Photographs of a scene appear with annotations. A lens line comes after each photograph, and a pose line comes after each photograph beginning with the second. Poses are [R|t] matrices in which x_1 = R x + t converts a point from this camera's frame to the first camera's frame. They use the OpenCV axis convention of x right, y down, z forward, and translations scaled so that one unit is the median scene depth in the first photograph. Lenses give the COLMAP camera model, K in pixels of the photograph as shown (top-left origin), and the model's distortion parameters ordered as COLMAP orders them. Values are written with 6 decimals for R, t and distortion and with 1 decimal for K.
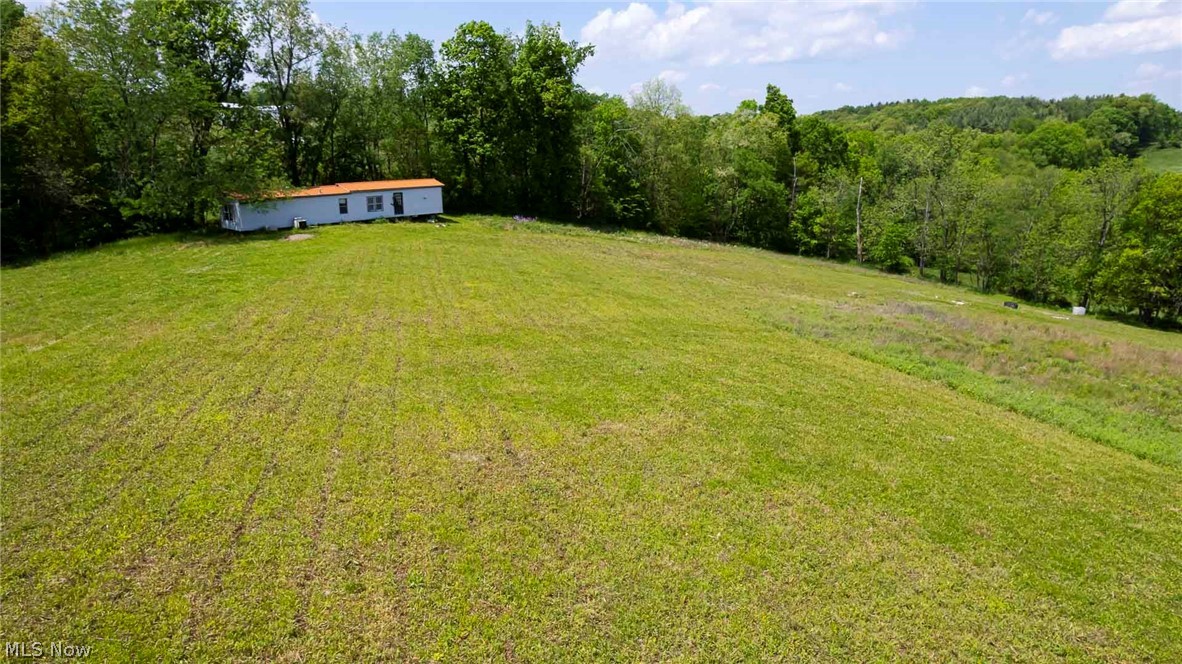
lens RADIAL K [[747.5, 0, 591.0], [0, 747.5, 332.0], [0, 0, 1]] dist [-0.042731, 0.006375]
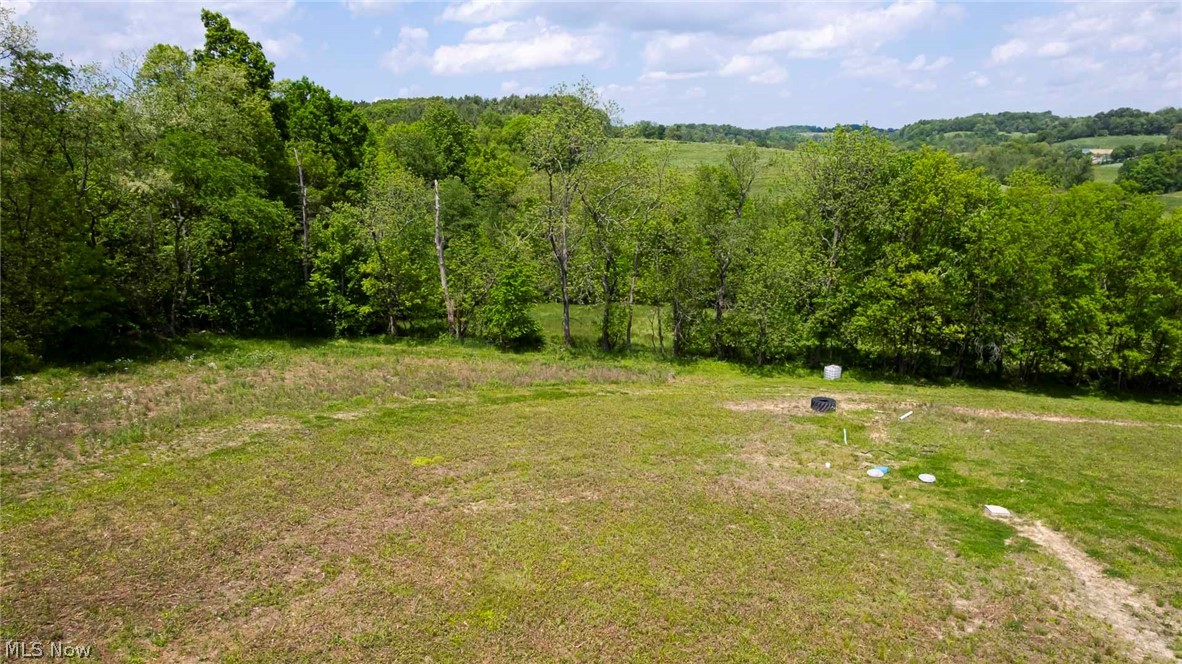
lens RADIAL K [[747.5, 0, 591.0], [0, 747.5, 332.0], [0, 0, 1]] dist [-0.042731, 0.006375]
pose [[0.749379, -0.168040, 0.640464, 0.083661], [0.175714, 0.983049, 0.052329, -0.104451], [-0.638401, 0.073324, 0.766204, 0.501030]]
